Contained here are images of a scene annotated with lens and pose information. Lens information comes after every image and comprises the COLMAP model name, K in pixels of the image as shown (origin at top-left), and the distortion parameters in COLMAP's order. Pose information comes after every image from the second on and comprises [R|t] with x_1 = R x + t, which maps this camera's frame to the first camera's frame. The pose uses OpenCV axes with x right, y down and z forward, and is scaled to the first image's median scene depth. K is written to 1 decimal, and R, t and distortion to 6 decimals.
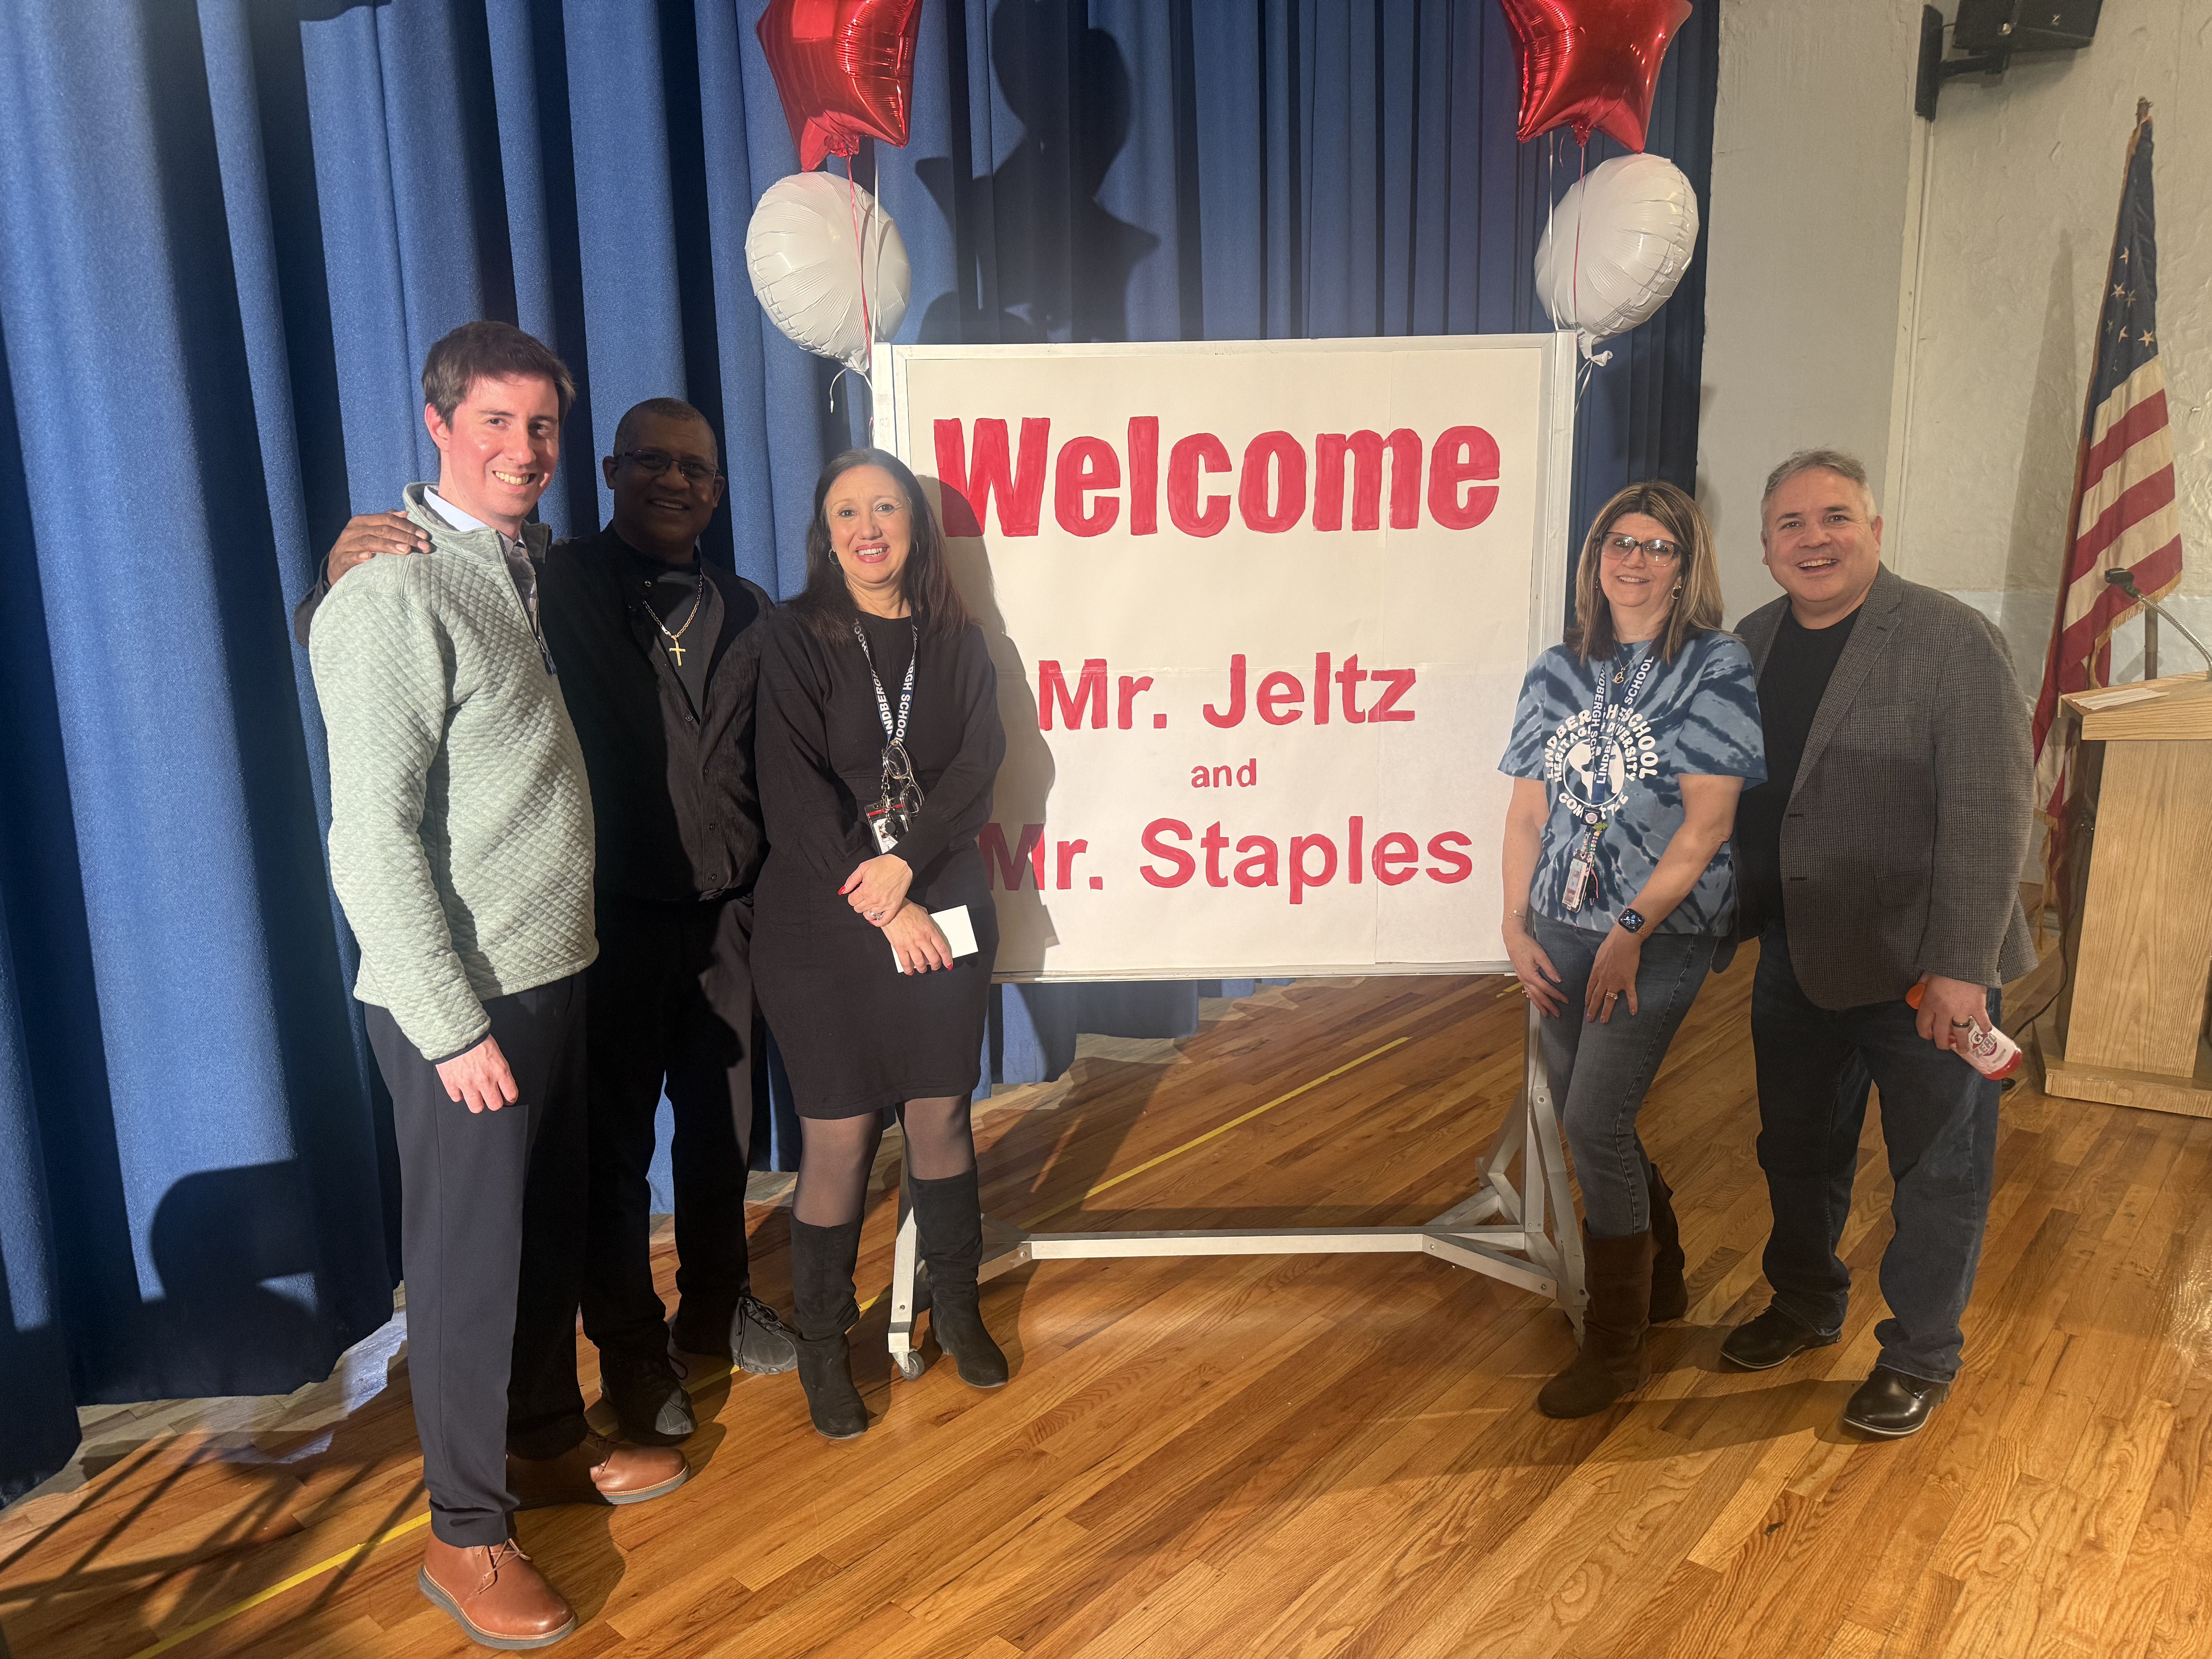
lens RADIAL K [[1533.1, 0, 1106.5], [0, 1533.1, 848.1], [0, 0, 1]] dist [0.062108, -0.024342]
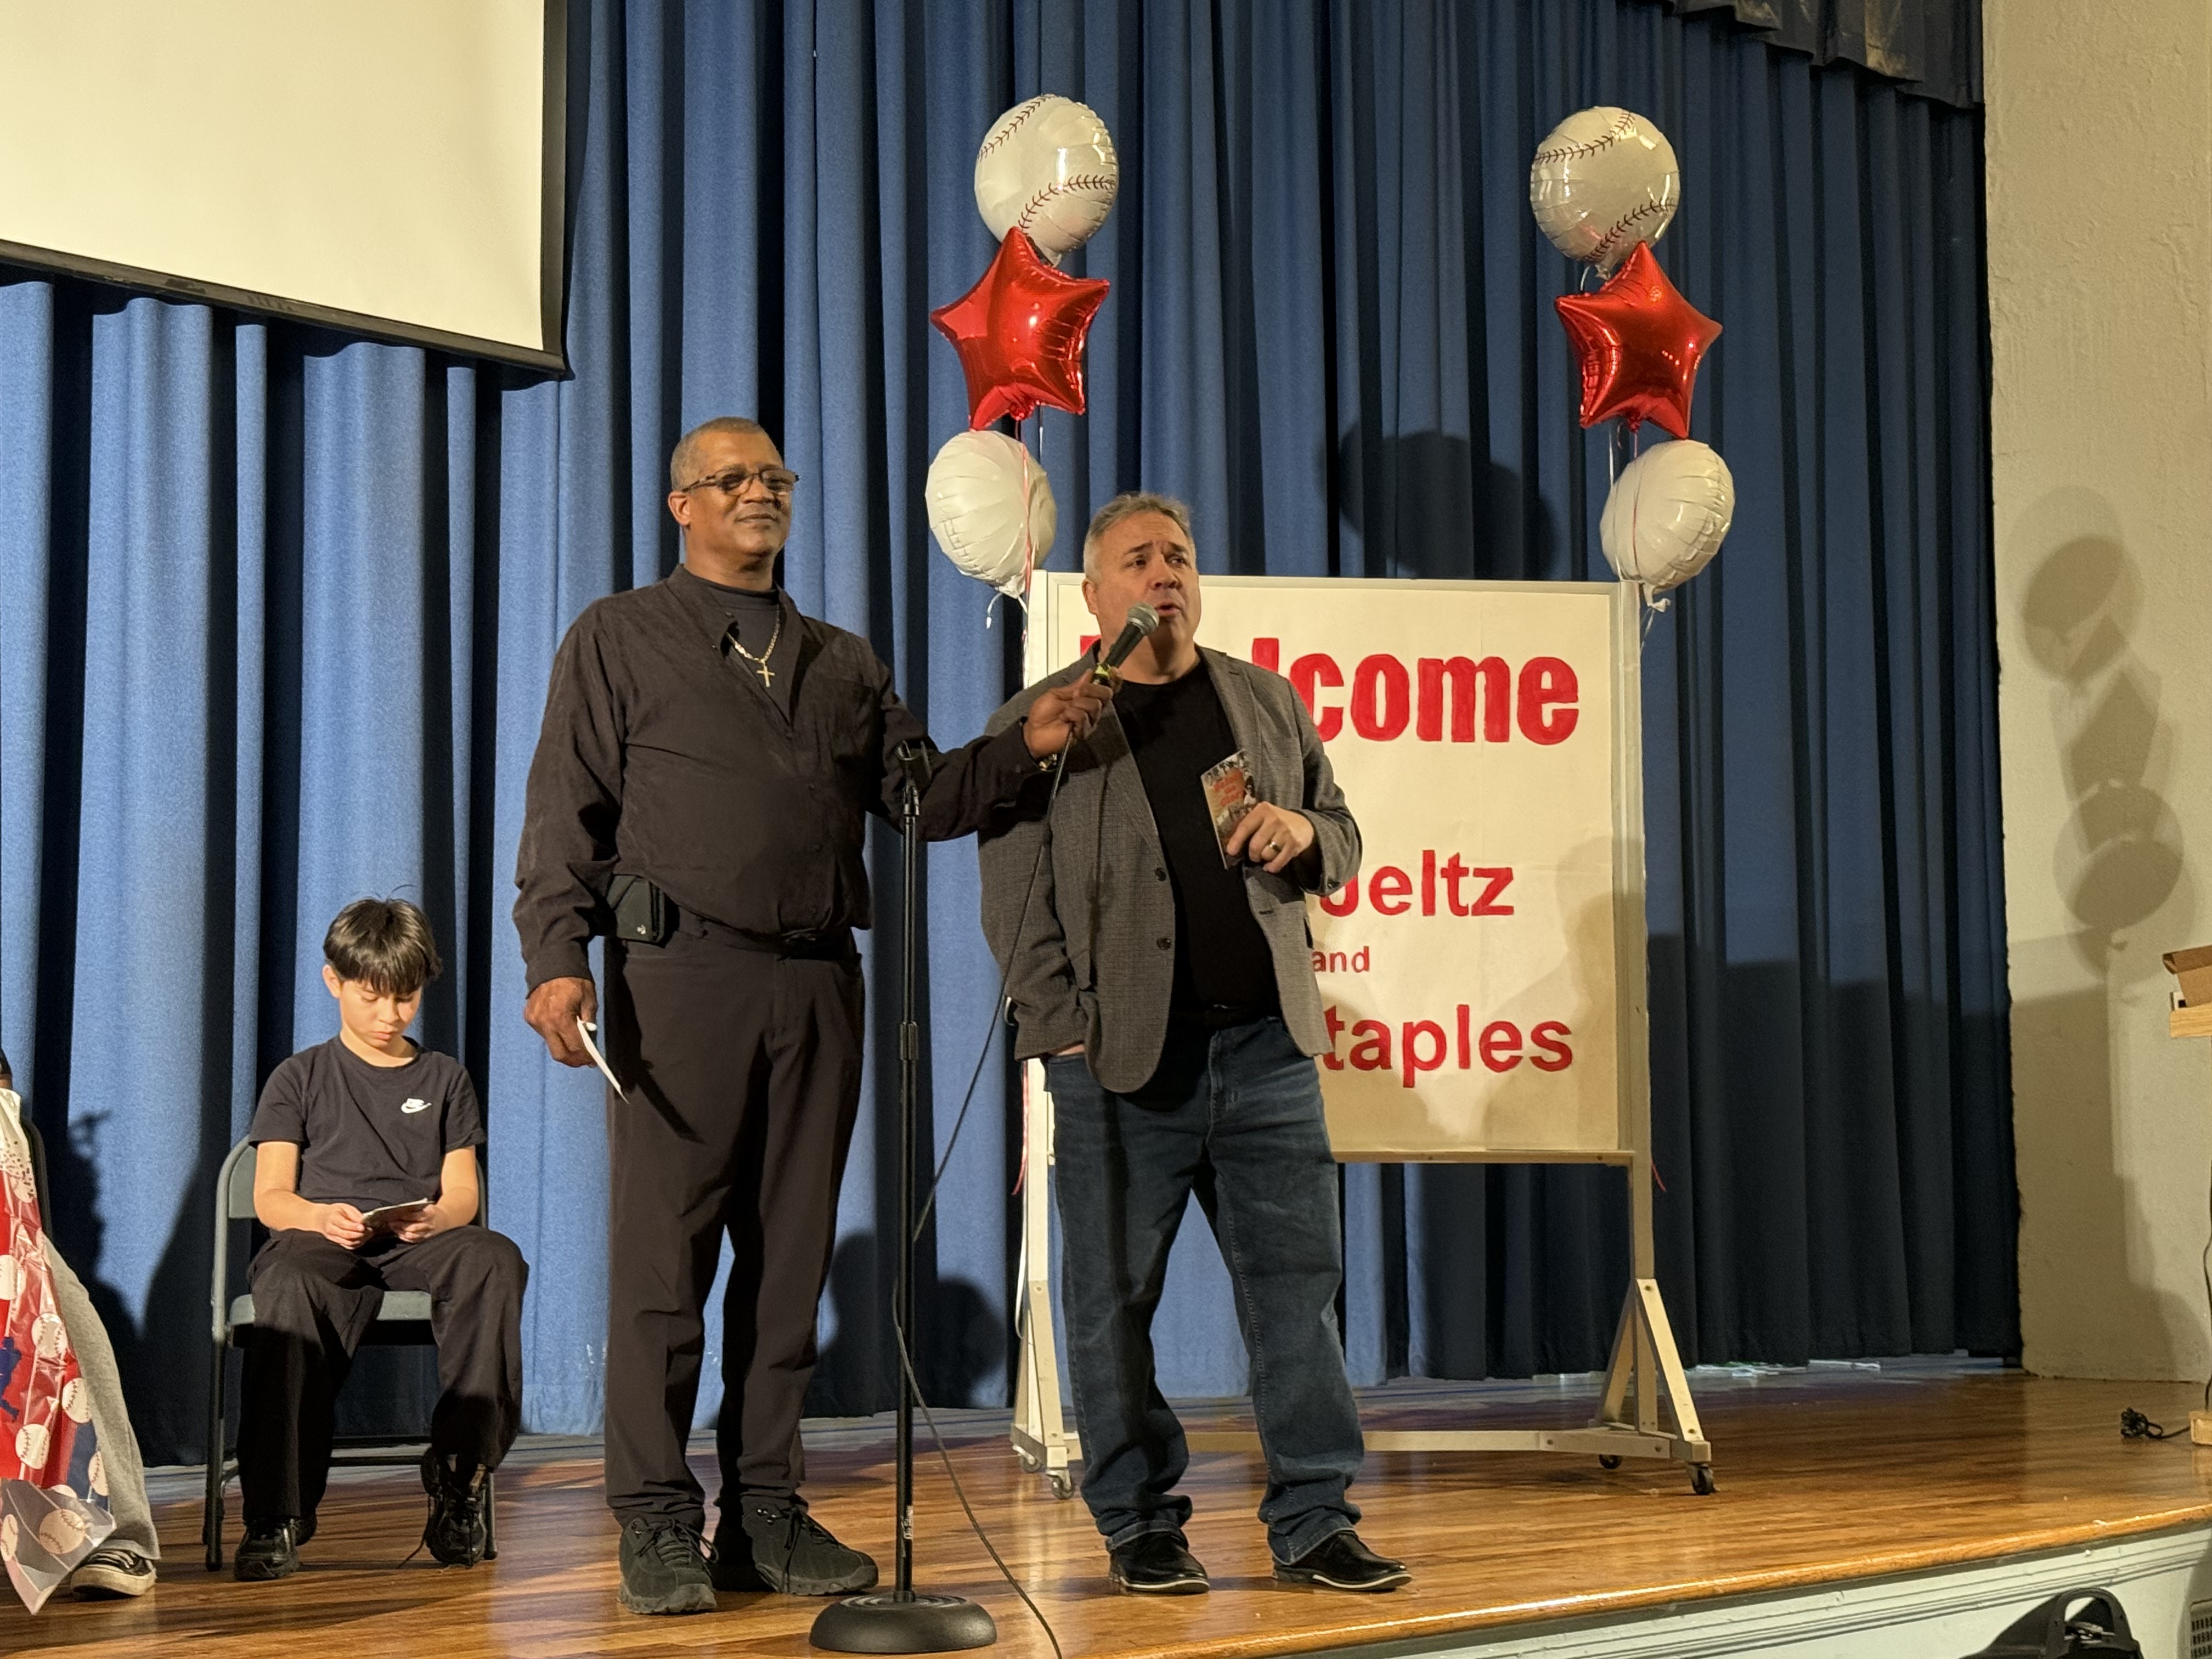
lens RADIAL K [[3489.5, 0, 1083.0], [0, 3489.5, 843.6], [0, 0, 1]] dist [0.127781, 0.000000]
pose [[0.994516, 0.024228, 0.101742, -0.357958], [0.007144, 0.954791, -0.297192, 0.608683], [-0.104342, 0.296289, 0.949382, -1.337332]]
